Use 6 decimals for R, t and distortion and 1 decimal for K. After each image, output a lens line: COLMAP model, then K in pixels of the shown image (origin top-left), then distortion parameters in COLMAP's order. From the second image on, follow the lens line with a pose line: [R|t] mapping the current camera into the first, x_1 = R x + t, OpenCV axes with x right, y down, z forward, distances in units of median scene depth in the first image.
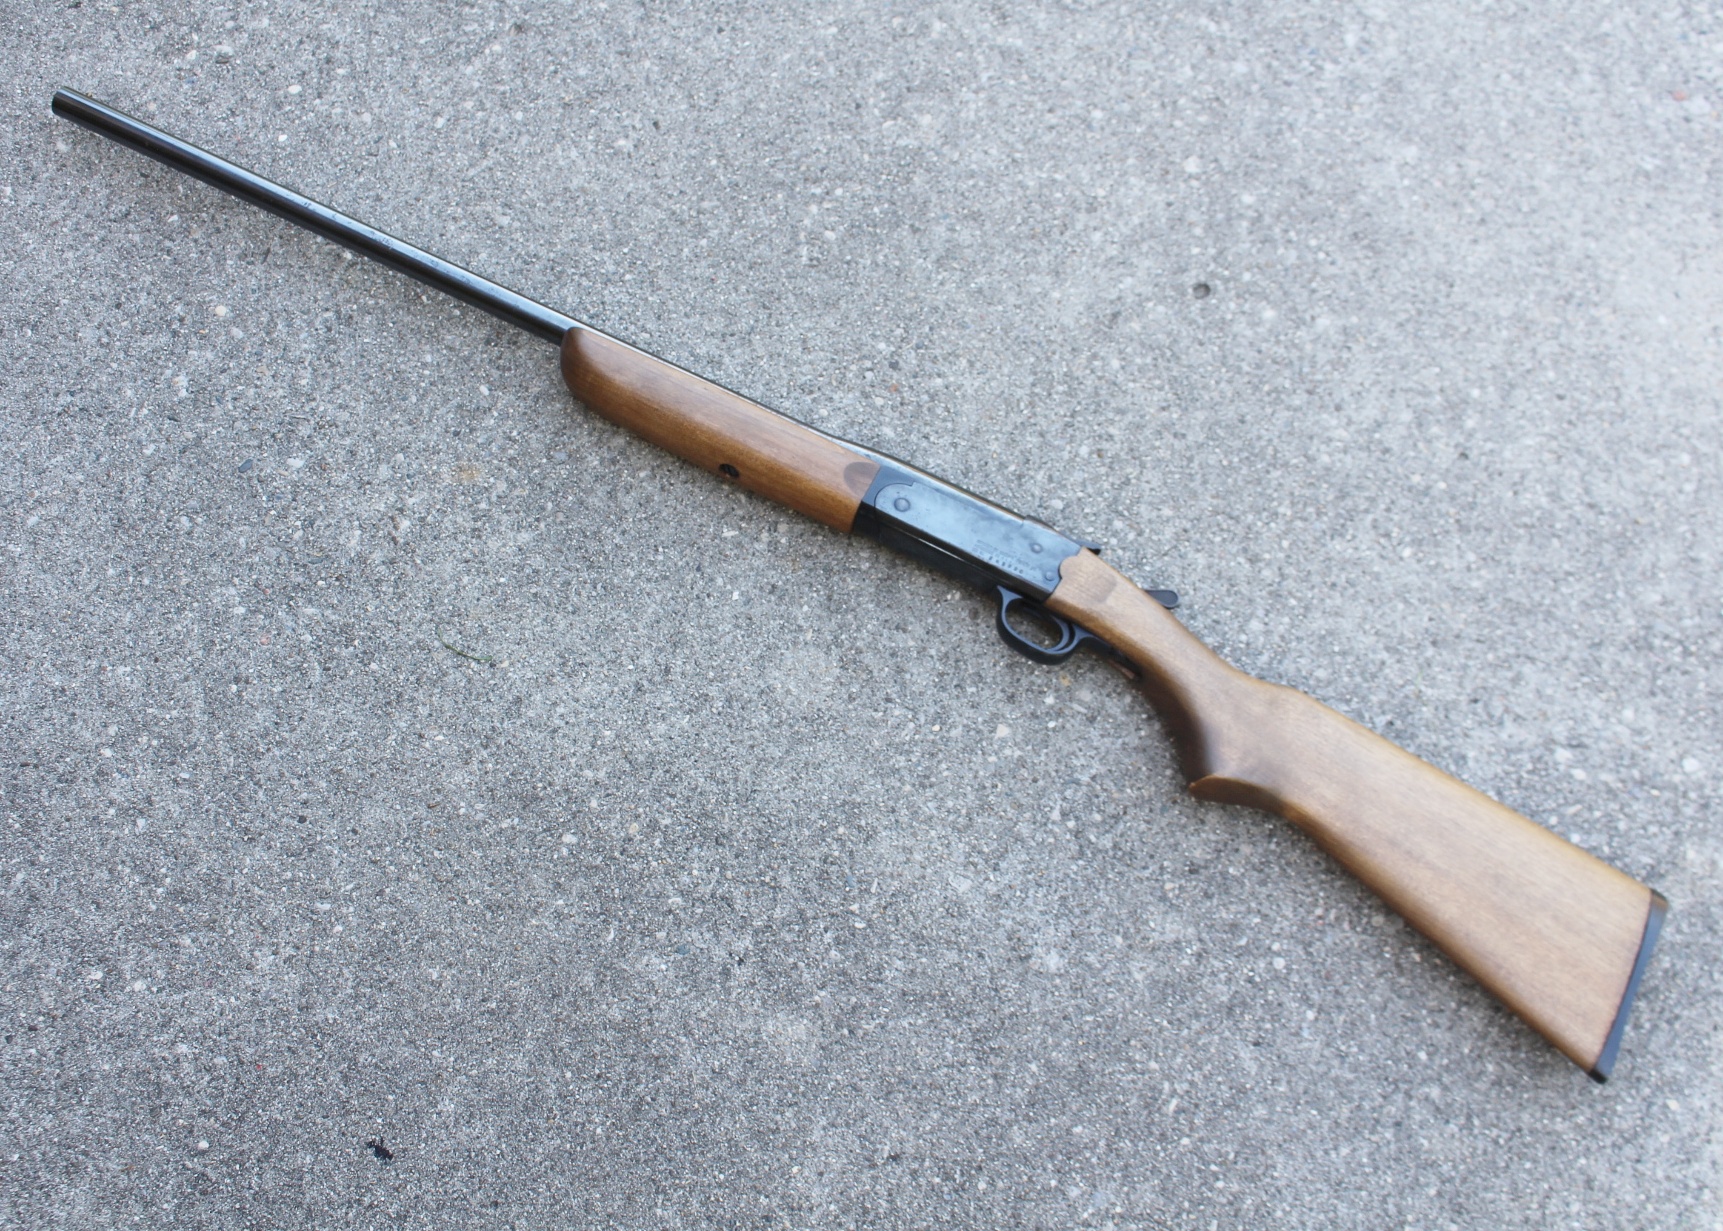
lens RADIAL K [[2070.3, 0, 861.9], [0, 2070.3, 558.1], [0, 0, 1]] dist [-0.115180, 0.000000]
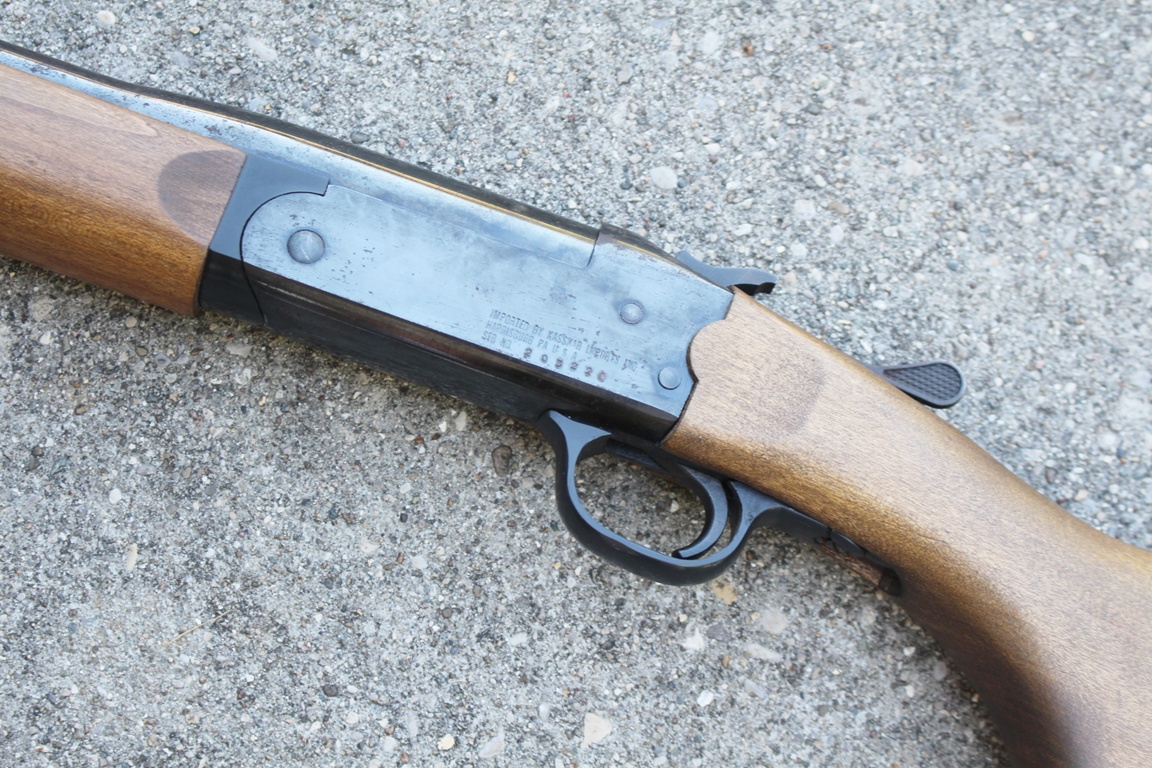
lens RADIAL K [[2626.7, 0, 601.1], [0, 2626.7, 429.9], [0, 0, 1]] dist [0.020815, 0.000000]
pose [[0.990476, -0.117447, 0.071853, 0.035359], [0.101556, 0.975588, 0.194718, -0.085773], [-0.092968, -0.185567, 0.978224, 0.453097]]
